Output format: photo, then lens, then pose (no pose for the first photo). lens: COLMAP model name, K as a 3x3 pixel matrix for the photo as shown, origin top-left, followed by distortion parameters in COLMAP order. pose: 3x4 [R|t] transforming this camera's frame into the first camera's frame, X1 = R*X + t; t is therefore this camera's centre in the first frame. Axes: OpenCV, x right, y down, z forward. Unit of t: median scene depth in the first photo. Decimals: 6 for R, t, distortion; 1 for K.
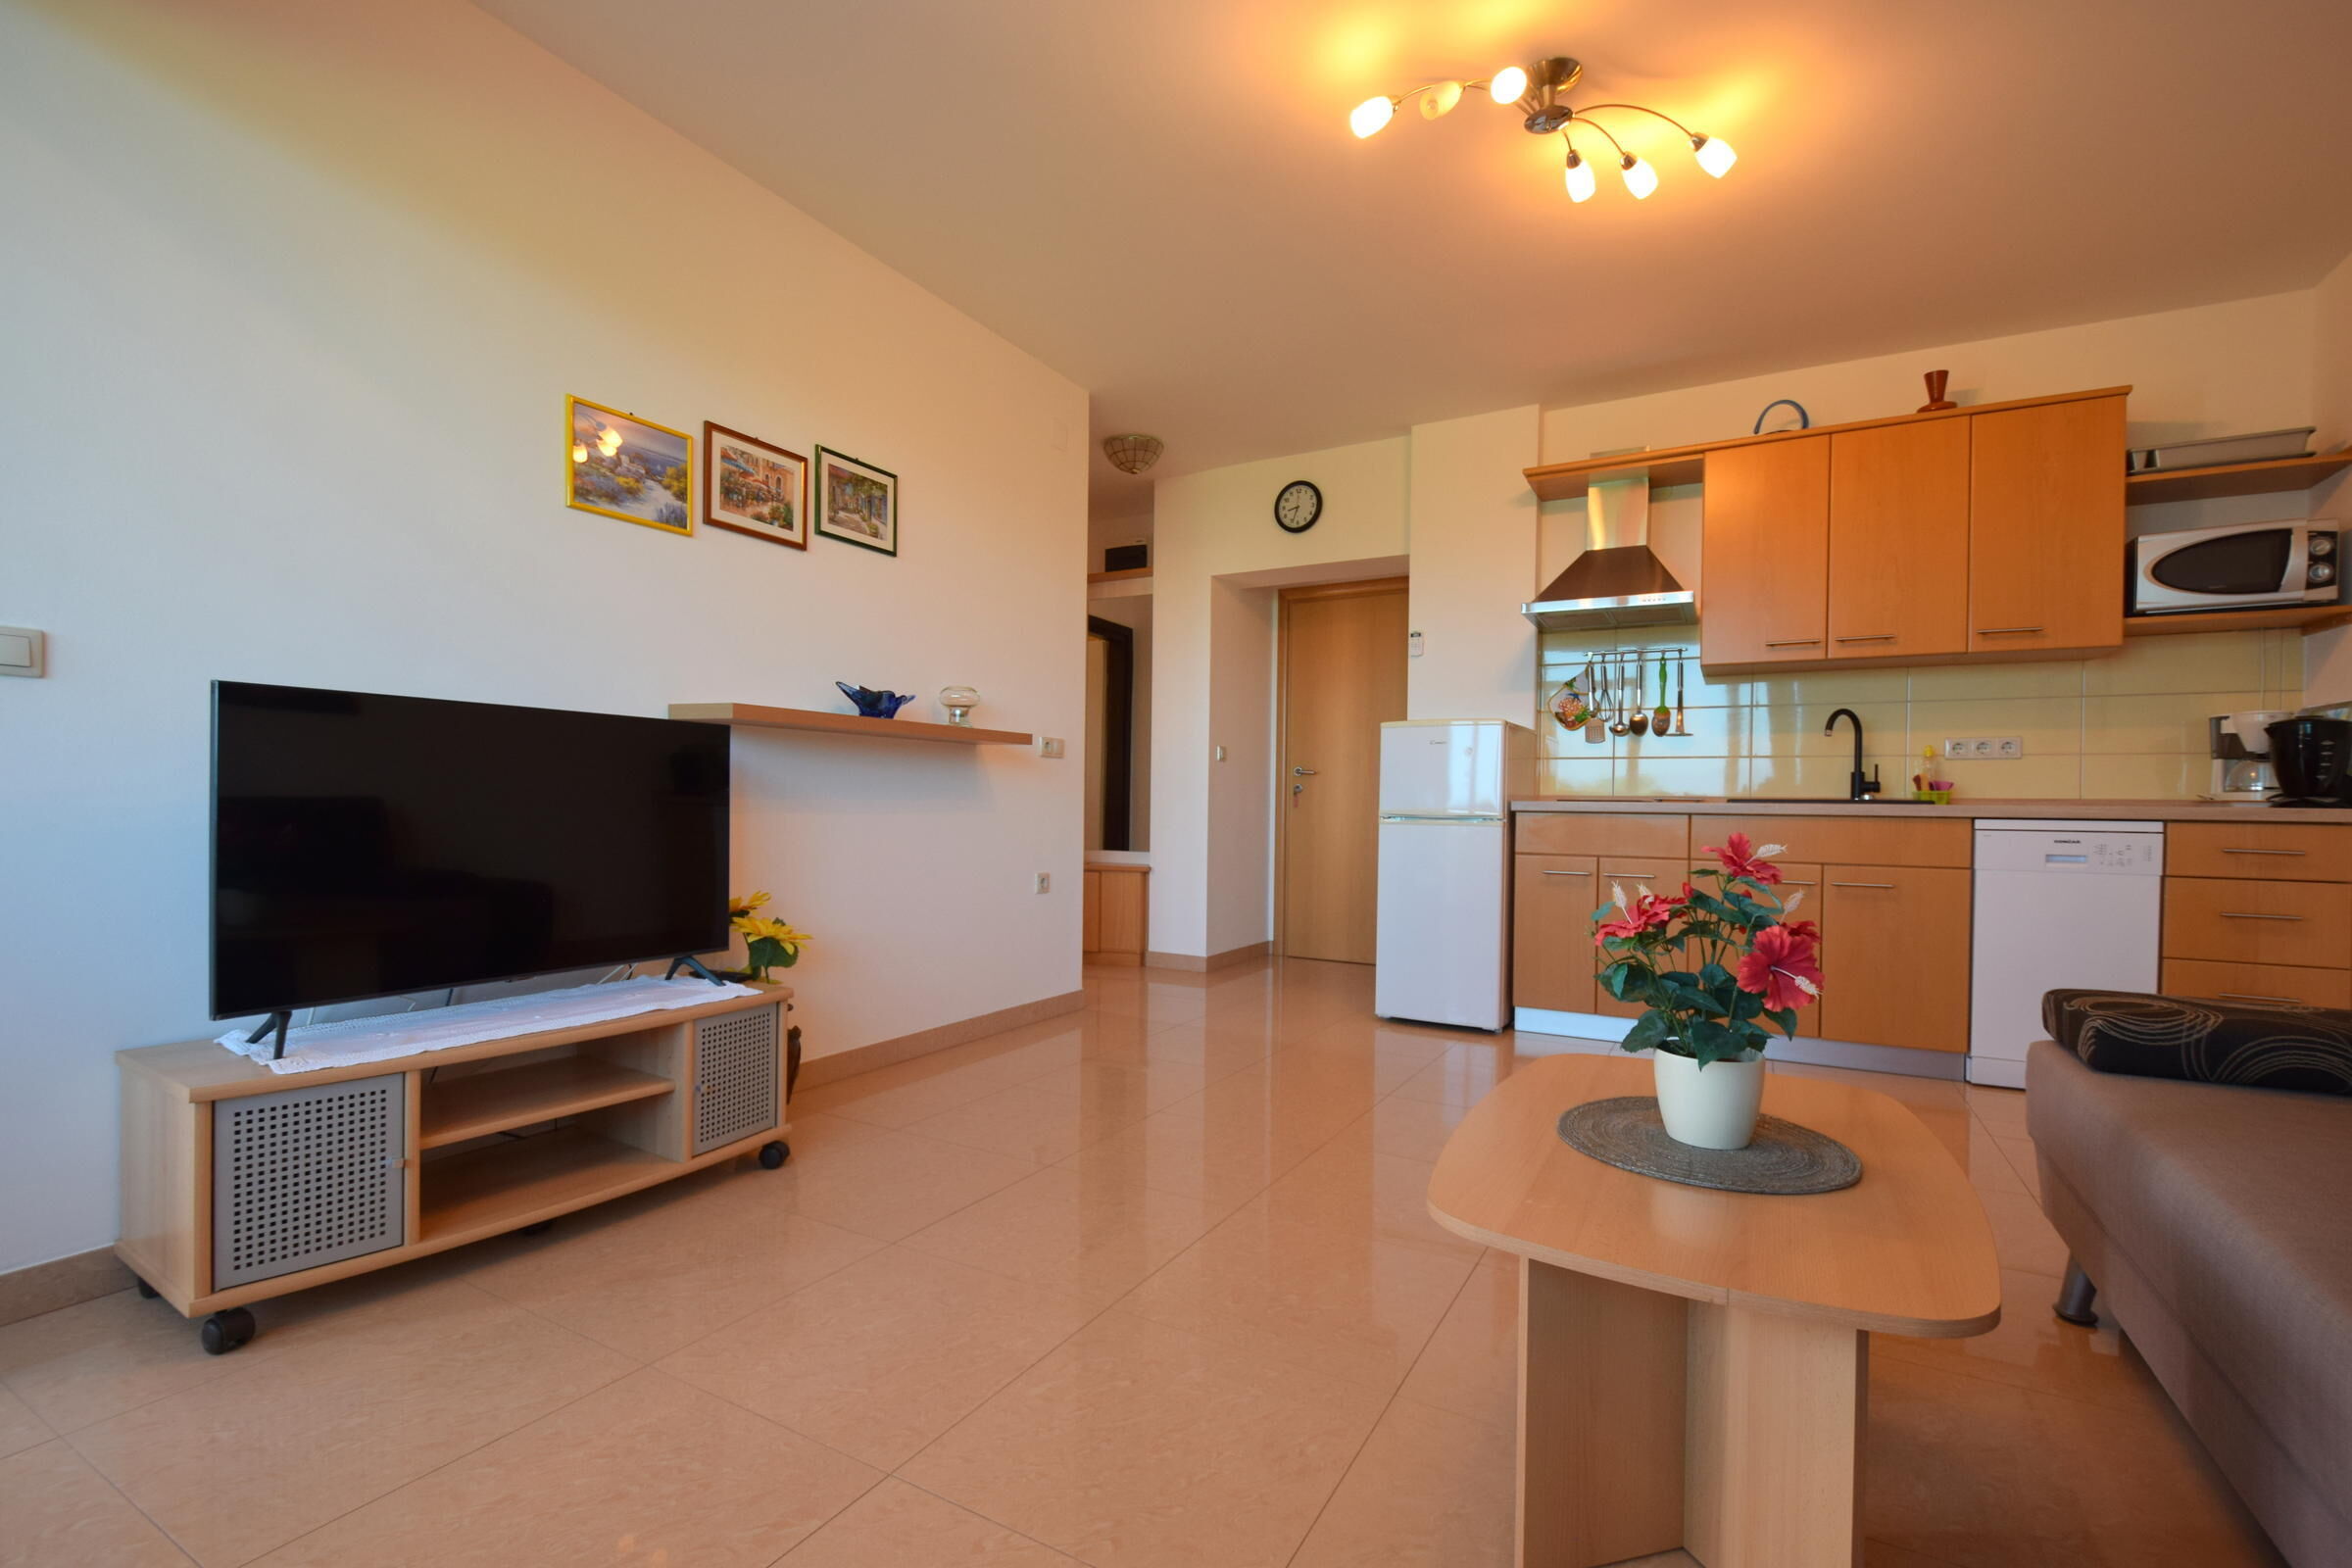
lens RADIAL K [[1024.2, 0, 1183.1], [0, 1024.2, 813.5], [0, 0, 1]] dist [0.007263, -0.006969]
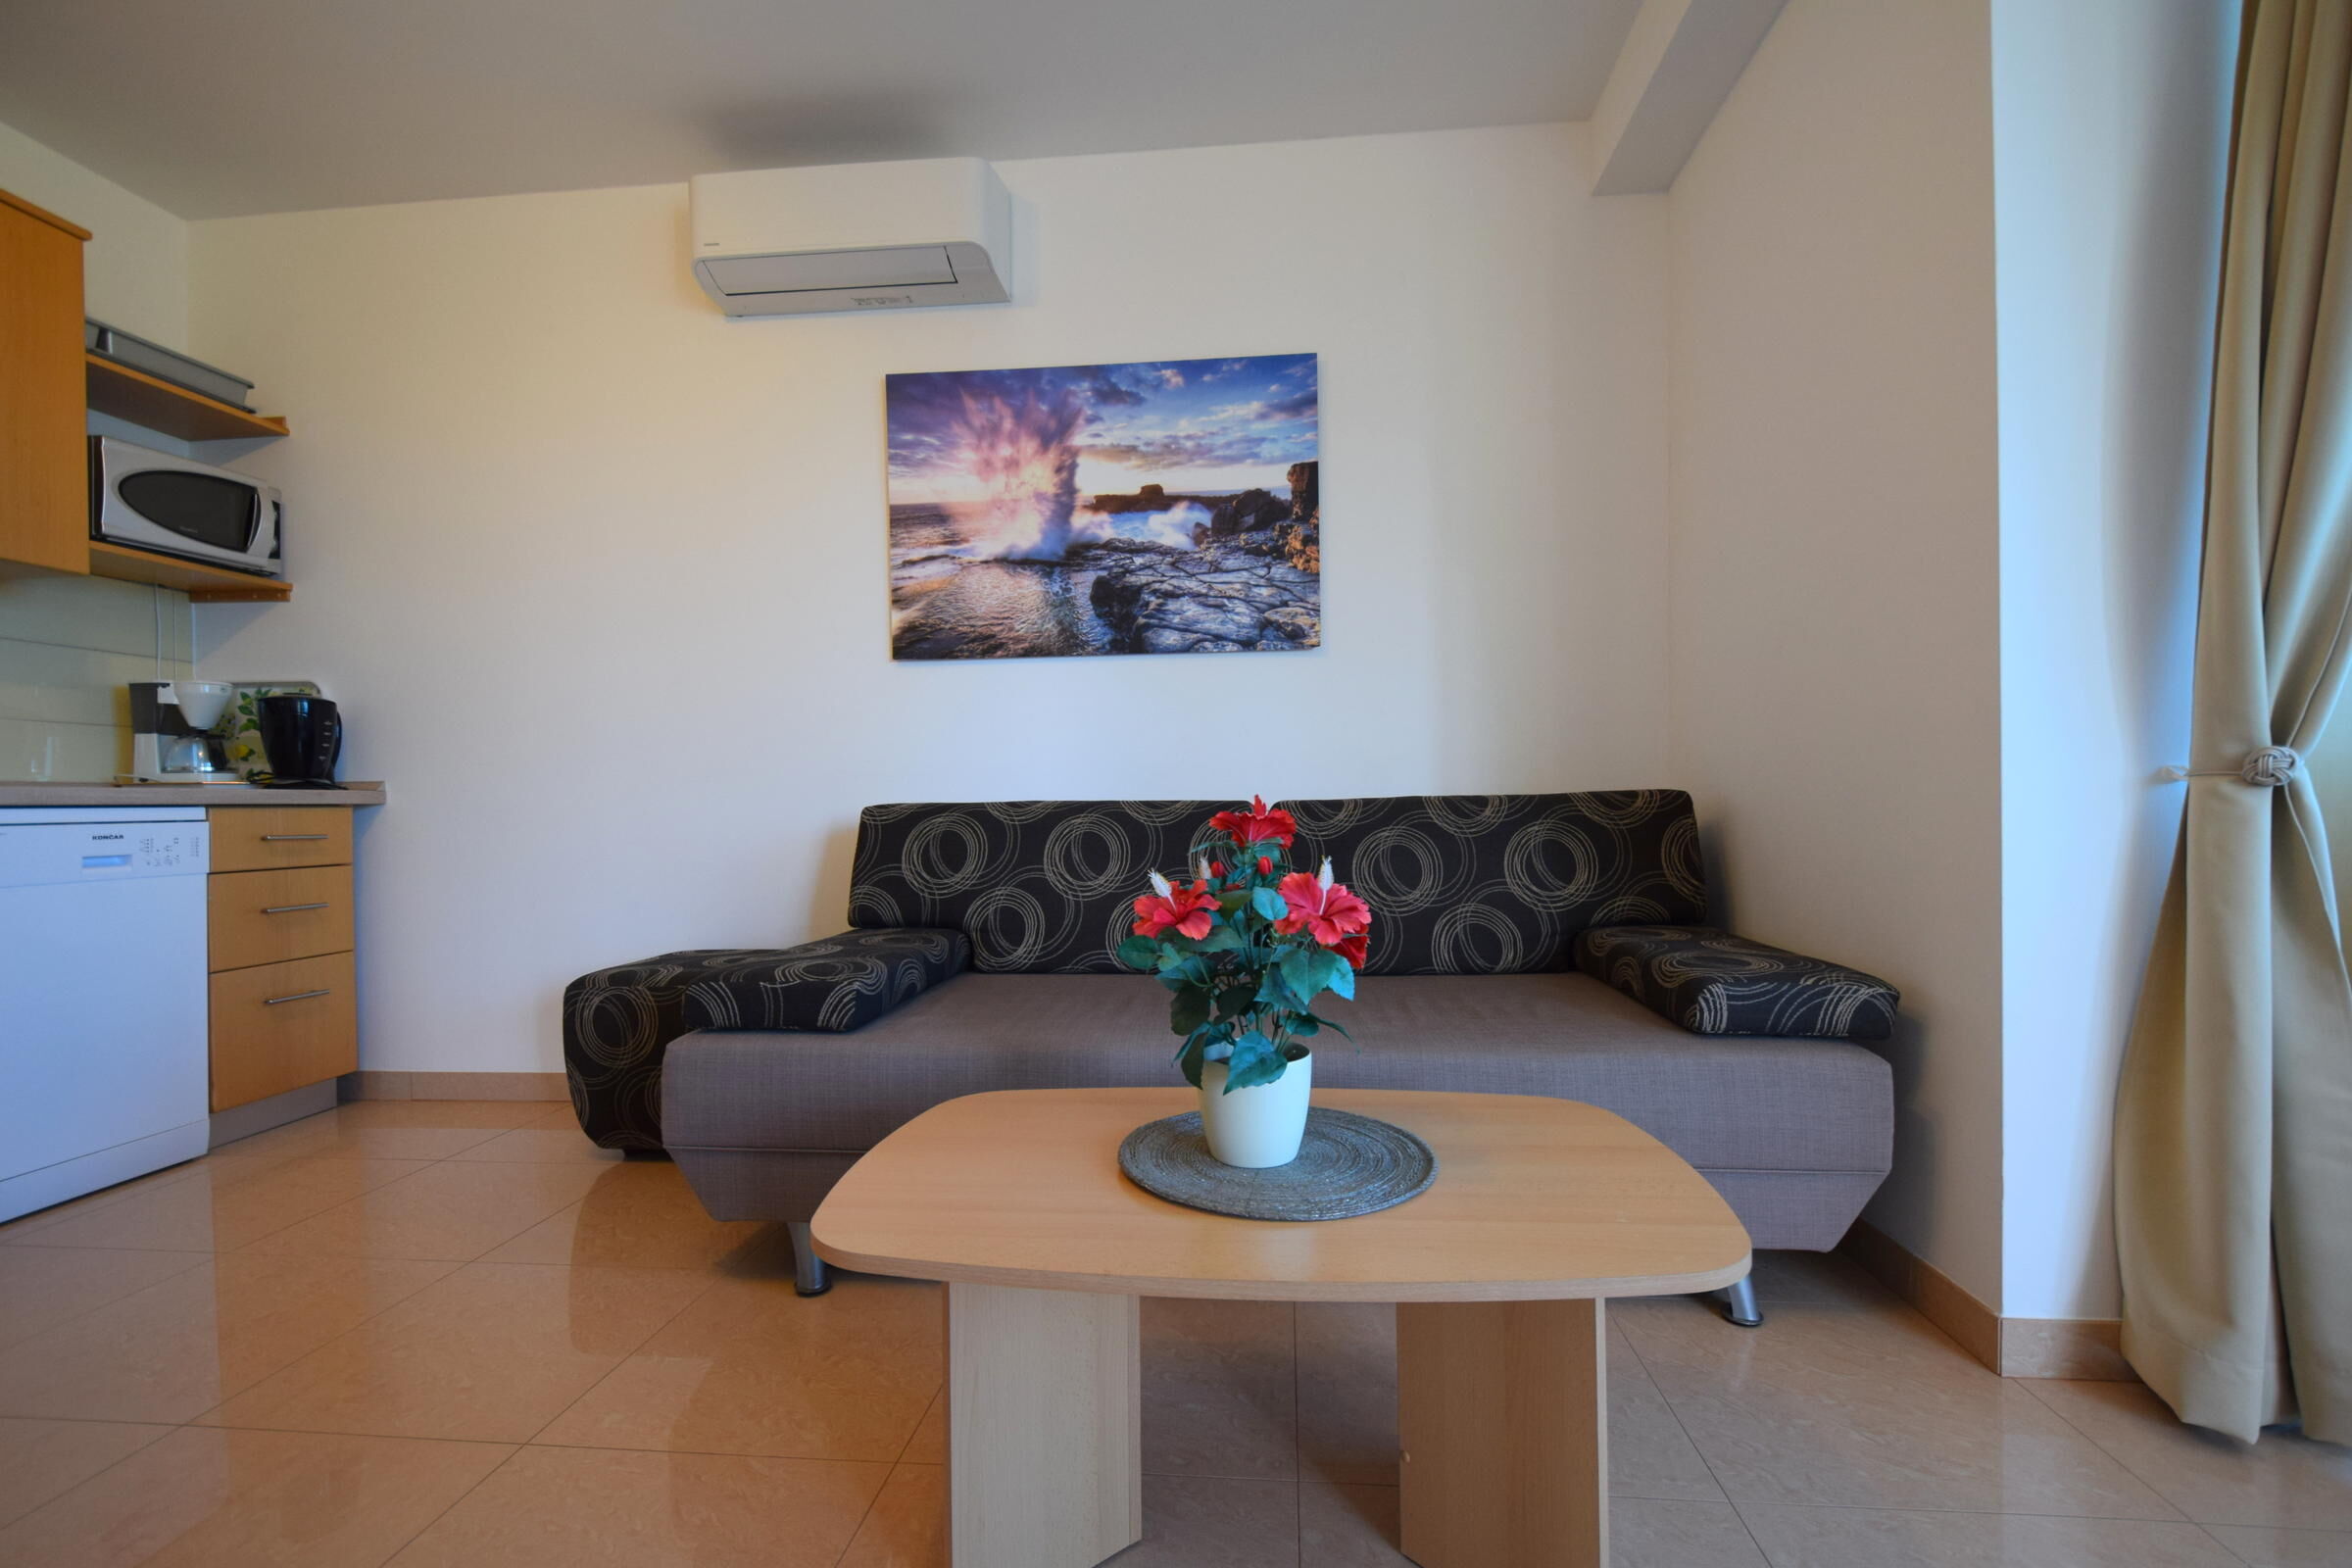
lens RADIAL K [[1024.2, 0, 1183.1], [0, 1024.2, 813.5], [0, 0, 1]] dist [0.007263, -0.006969]
pose [[-0.407534, -0.015922, 0.913051, -0.084963], [0.016833, 0.999547, 0.024944, 0.004678], [-0.913035, 0.025535, -0.407081, 0.496037]]
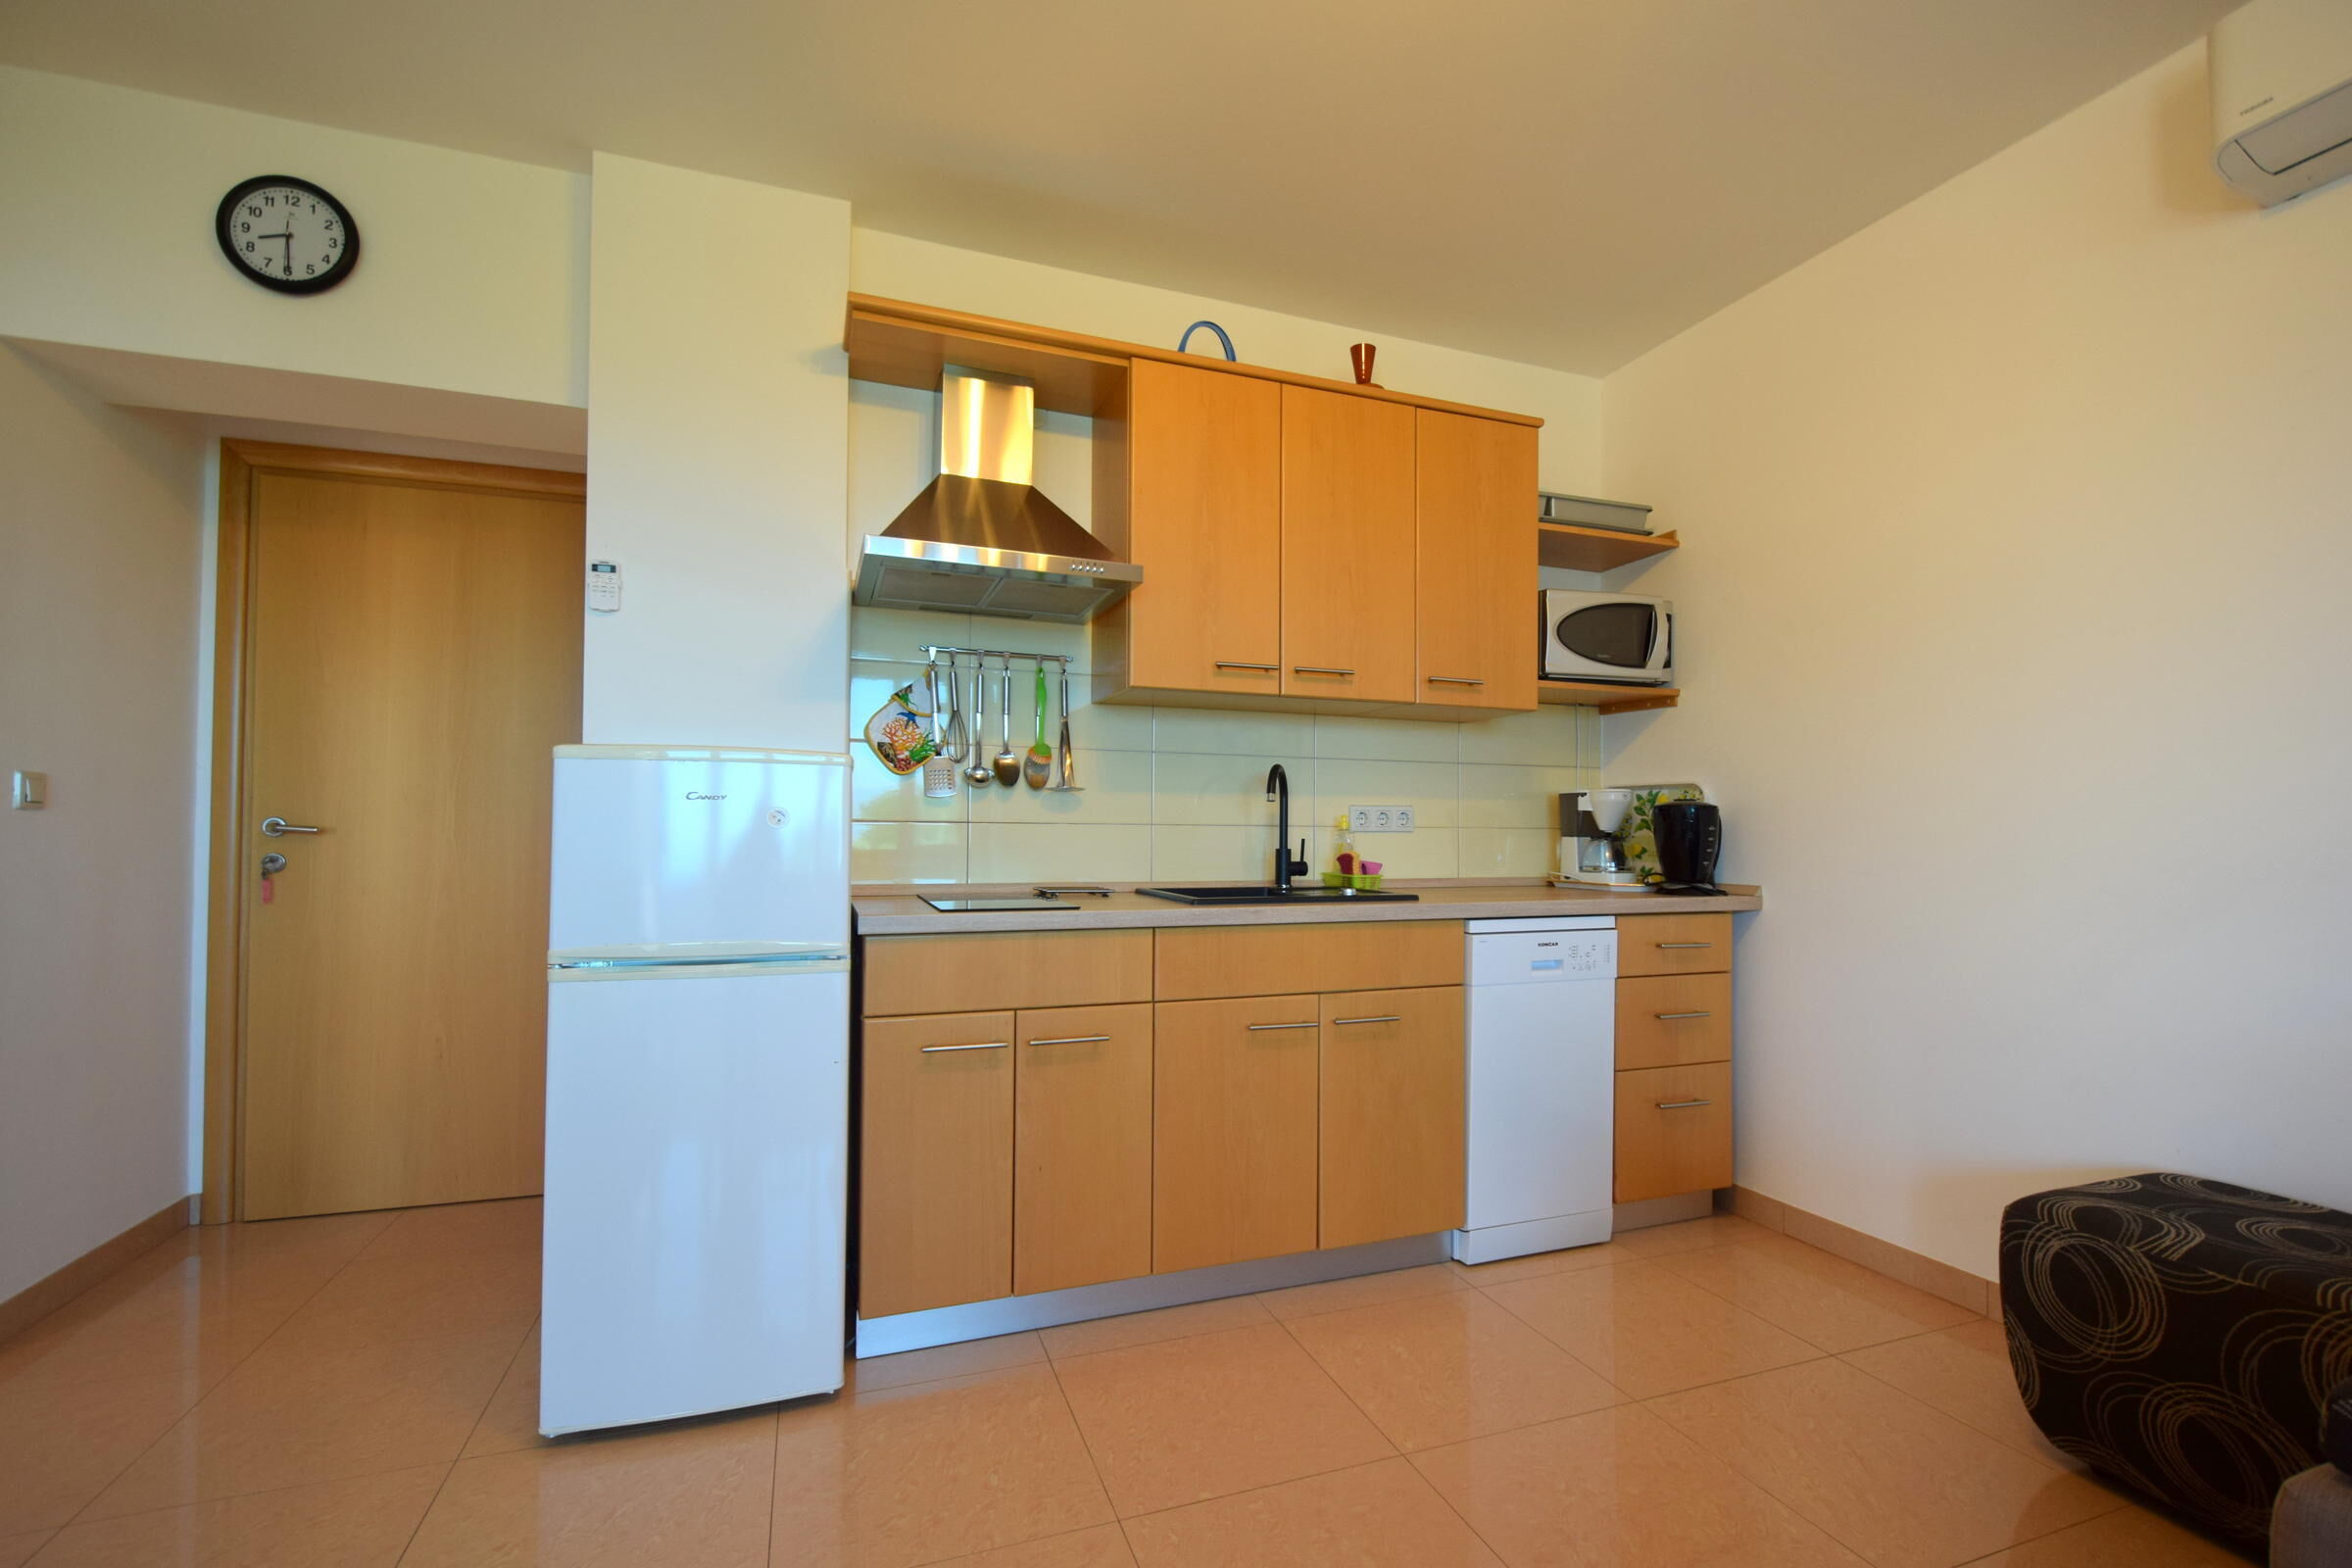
lens RADIAL K [[1024.2, 0, 1183.1], [0, 1024.2, 813.5], [0, 0, 1]] dist [0.007263, -0.006969]
pose [[0.653402, 0.005694, 0.756989, 0.041945], [0.008500, 0.999853, -0.014858, -0.055472], [-0.756963, 0.016143, 0.653258, 0.563362]]
